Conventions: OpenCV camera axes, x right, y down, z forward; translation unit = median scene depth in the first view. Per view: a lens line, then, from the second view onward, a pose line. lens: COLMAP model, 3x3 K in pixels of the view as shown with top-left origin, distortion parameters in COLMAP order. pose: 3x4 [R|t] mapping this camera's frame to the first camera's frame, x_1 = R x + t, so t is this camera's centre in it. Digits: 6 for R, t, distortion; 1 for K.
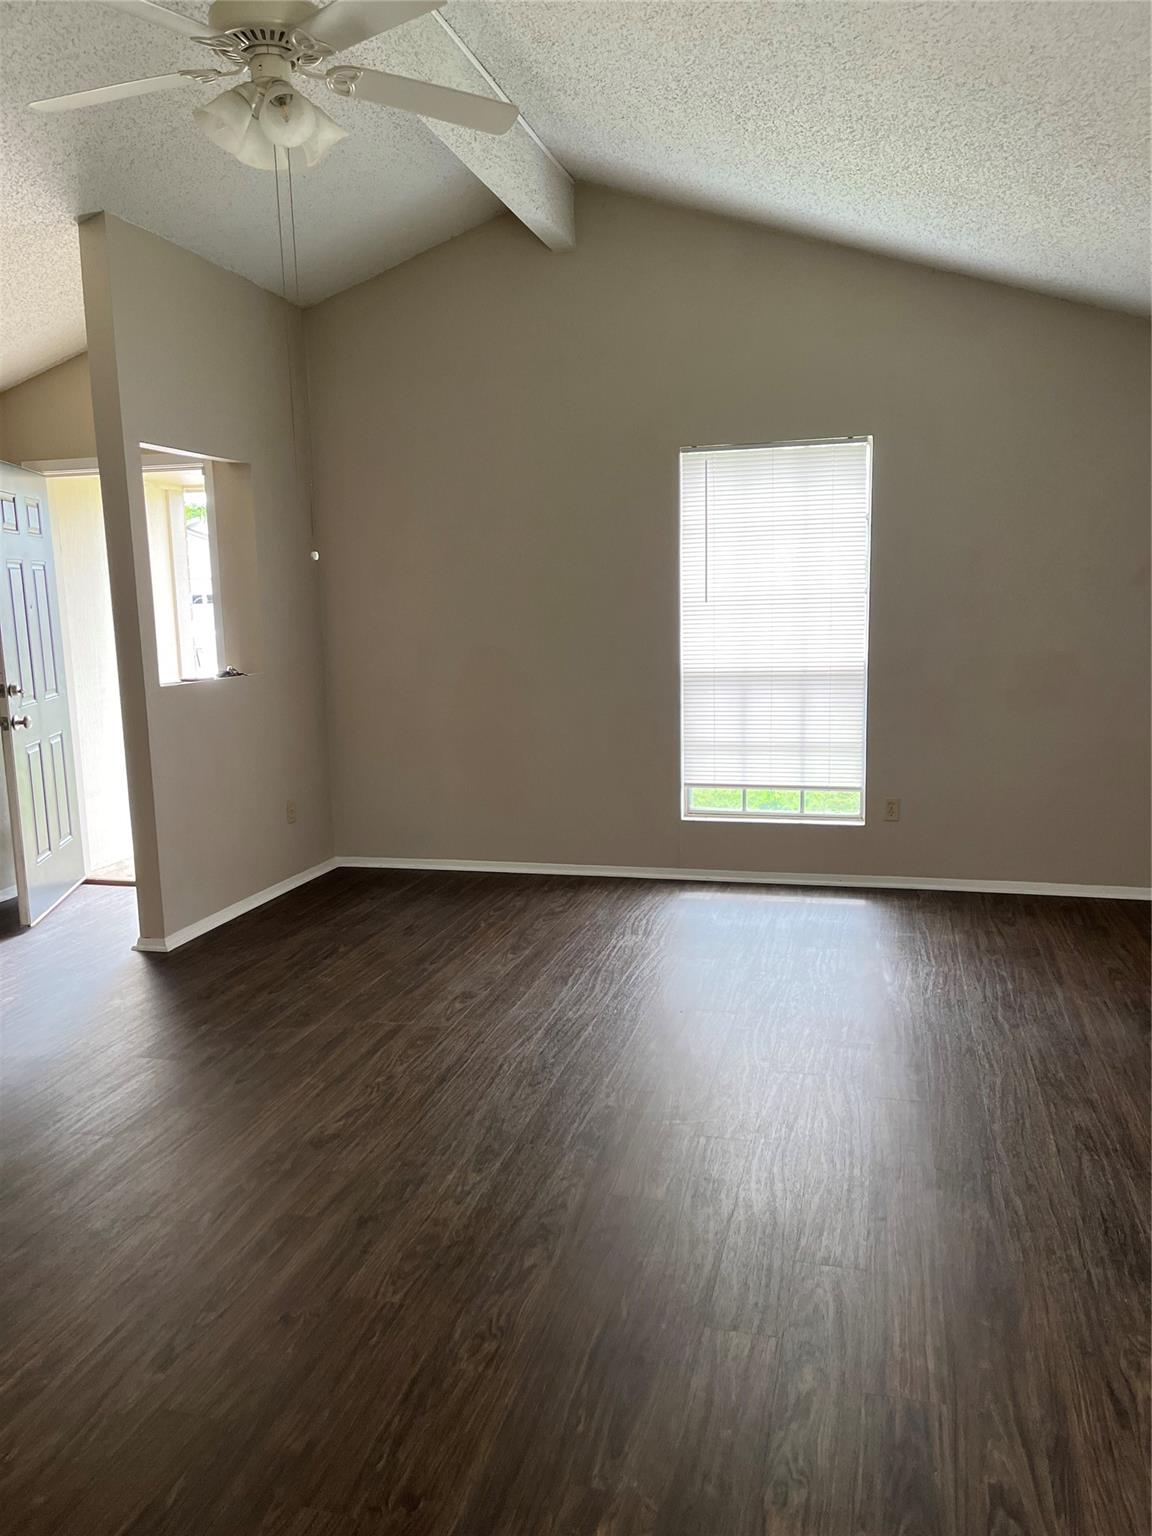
lens RADIAL K [[1136.9, 0, 577.2], [0, 1136.9, 788.9], [0, 0, 1]] dist [0.127449, -0.183410]
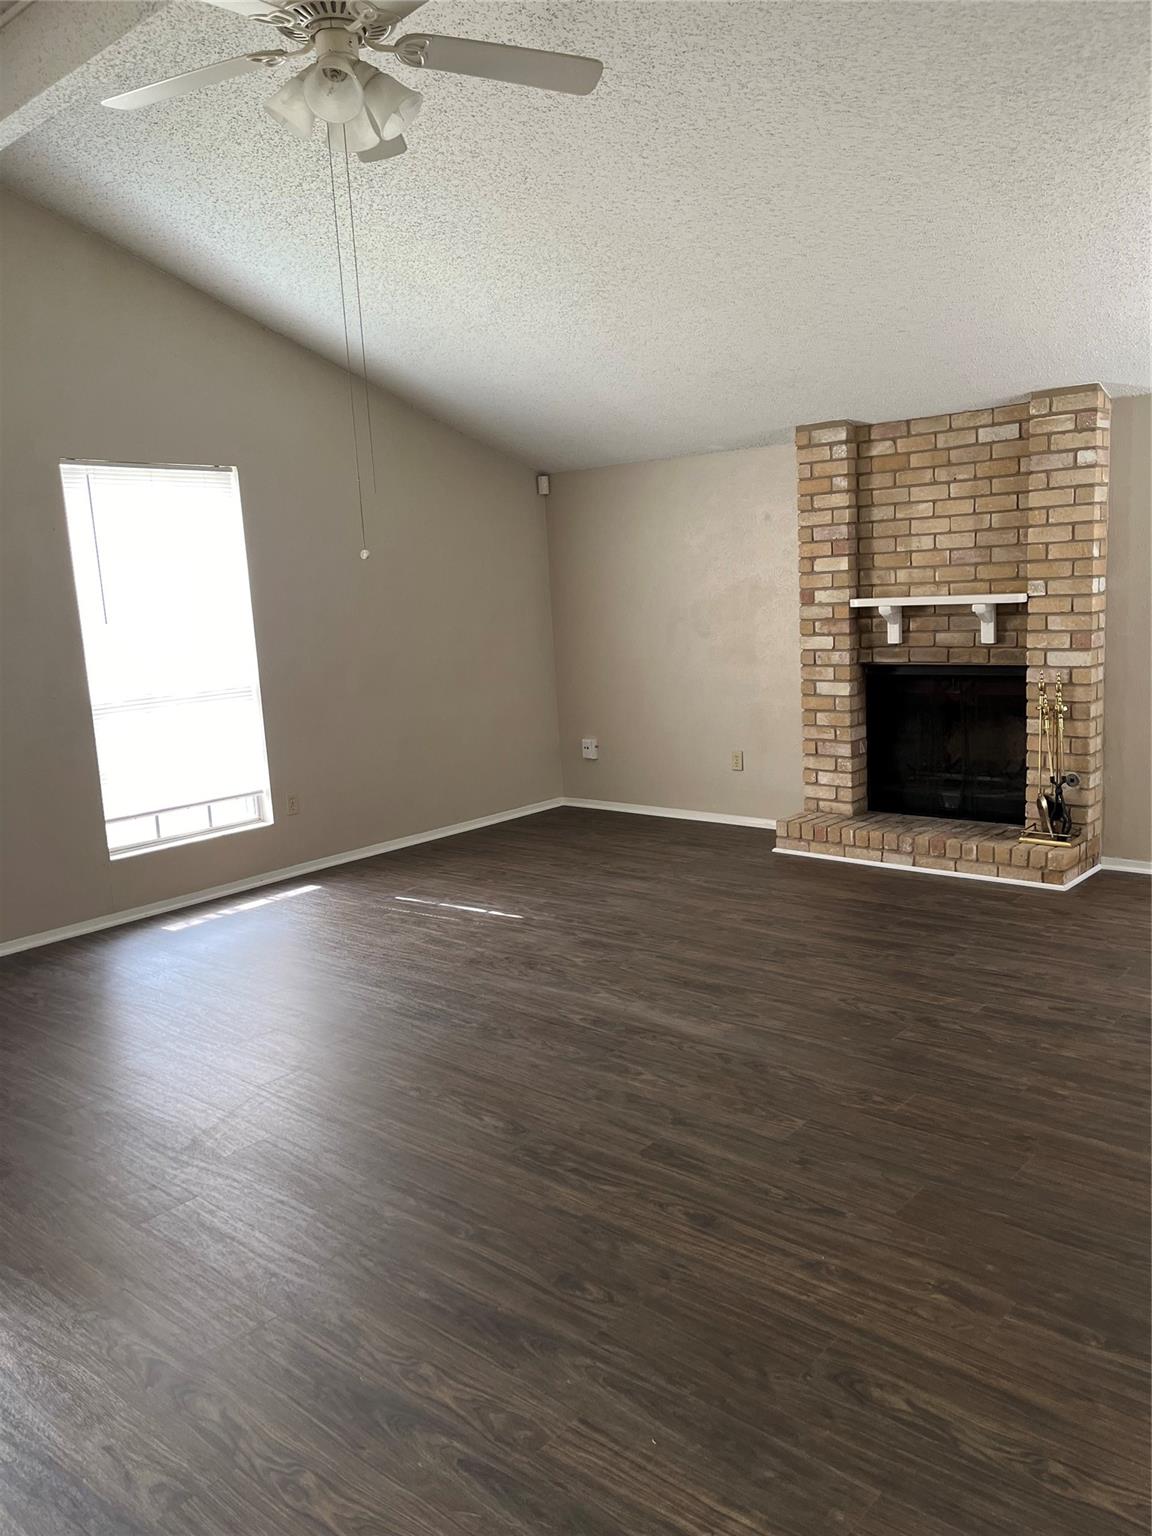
lens RADIAL K [[1148.4, 0, 576.0], [0, 1148.4, 768.0], [0, 0, 1]] dist [0.091792, -0.118106]
pose [[0.431761, -0.138088, 0.891355, -0.603613], [0.189783, 0.979998, 0.059892, -0.031315], [-0.881796, 0.143305, 0.449332, 0.258270]]
